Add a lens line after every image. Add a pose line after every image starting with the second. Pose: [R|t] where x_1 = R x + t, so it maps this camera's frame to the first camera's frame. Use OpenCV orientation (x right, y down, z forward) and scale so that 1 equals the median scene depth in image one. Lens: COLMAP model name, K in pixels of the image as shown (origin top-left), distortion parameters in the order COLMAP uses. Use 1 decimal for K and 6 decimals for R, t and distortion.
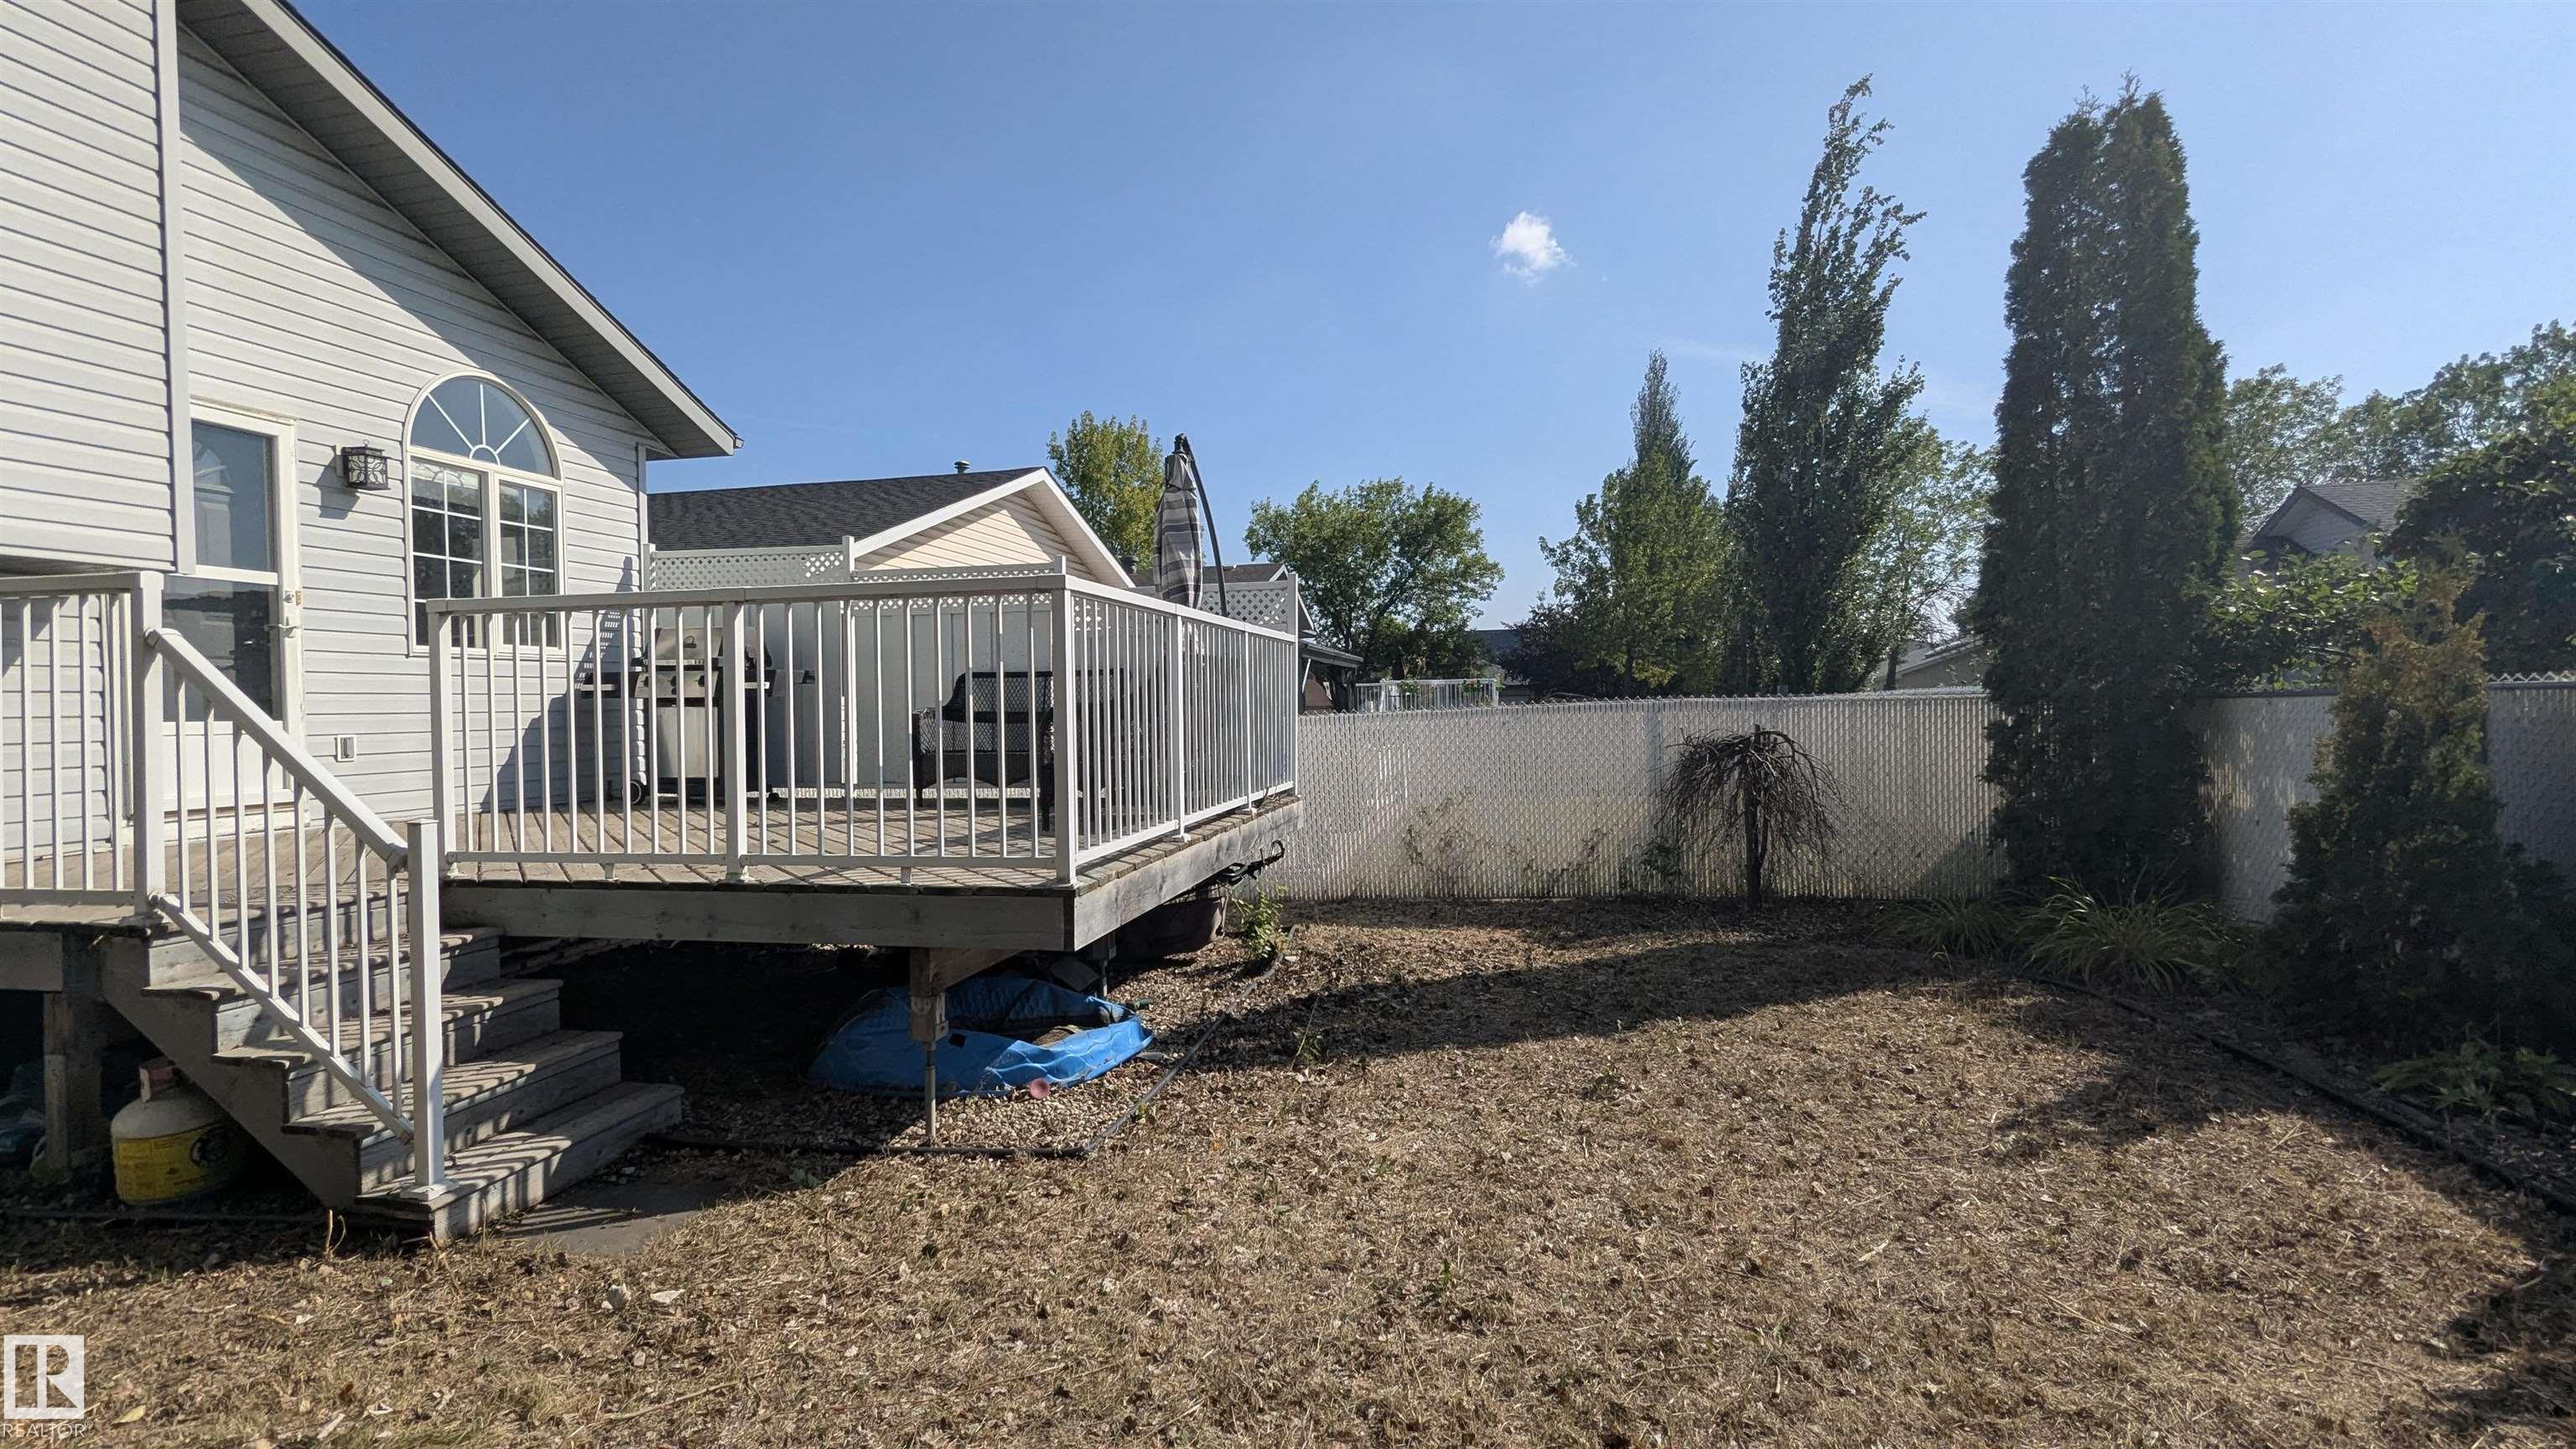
lens RADIAL K [[1221.1, 0, 1285.1], [0, 1221.1, 716.8], [0, 0, 1]] dist [0.000018, 0.000628]
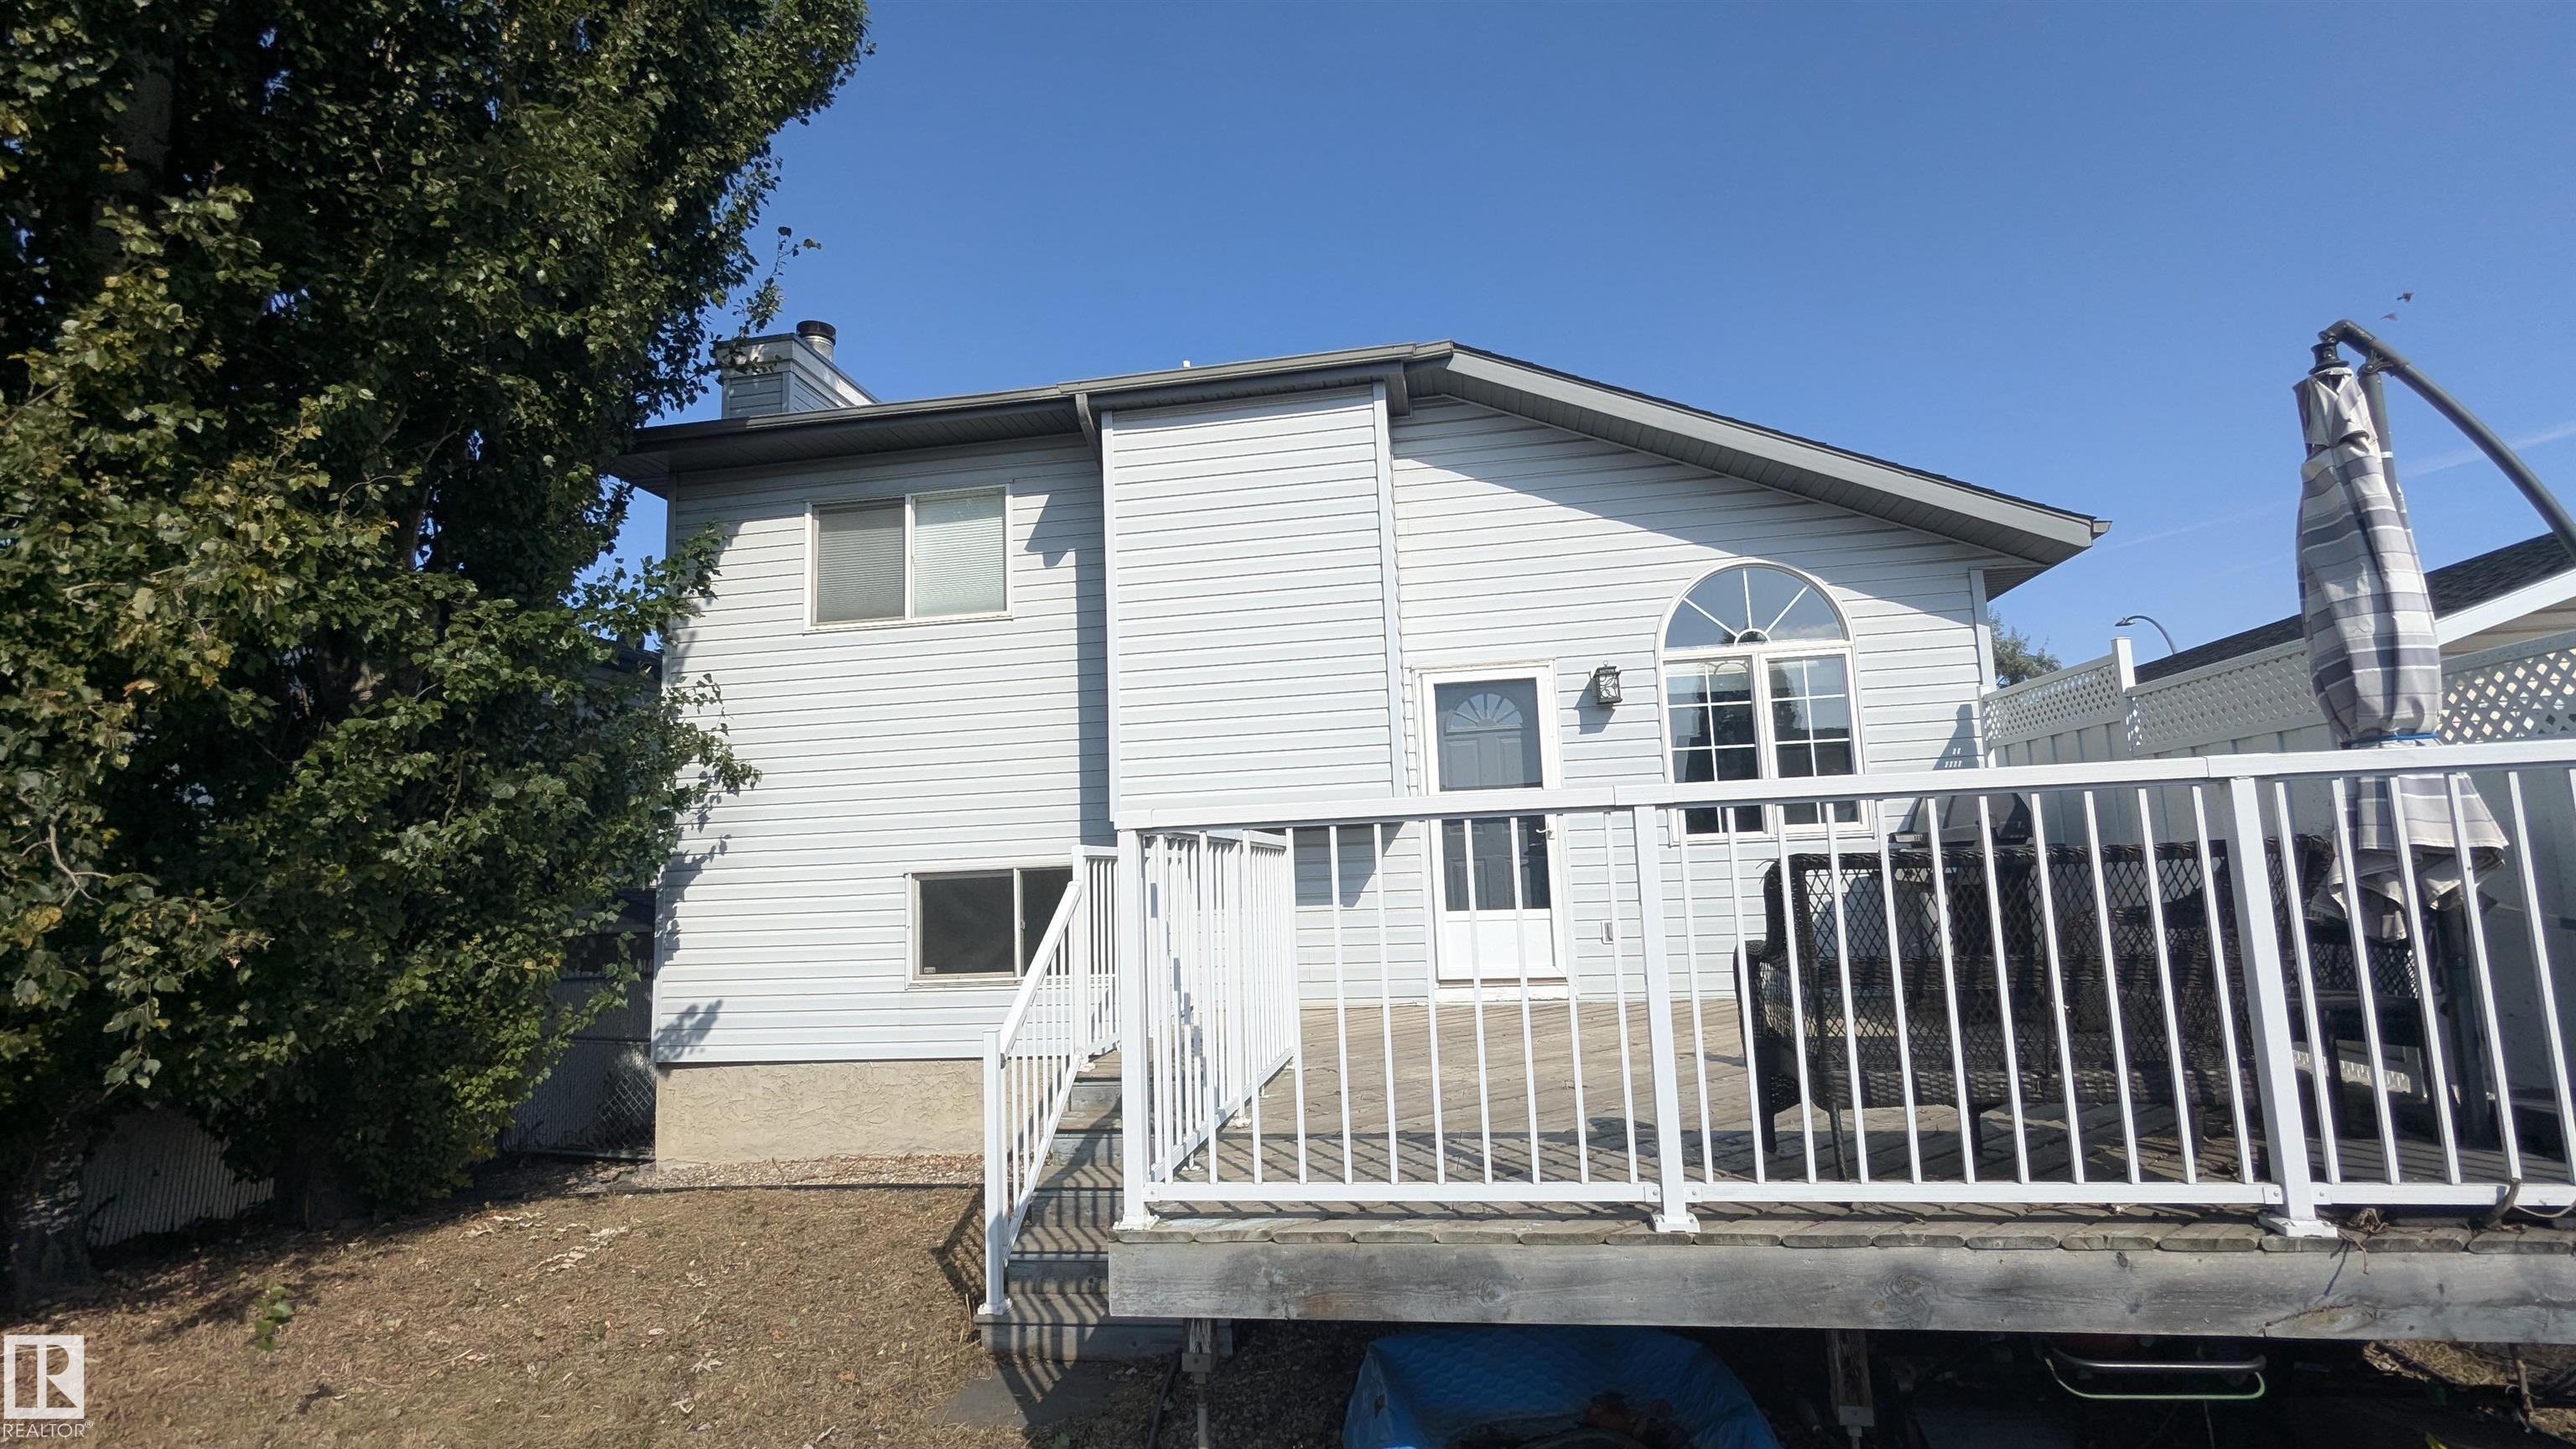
lens RADIAL K [[1221.1, 0, 1278.6], [0, 1221.1, 722.0], [0, 0, 1]] dist [0.000018, 0.000628]
pose [[0.029279, -0.111611, -0.993321, 0.449184], [0.029603, 0.993408, -0.110748, -0.061927], [0.999133, -0.026162, 0.032390, 0.787884]]
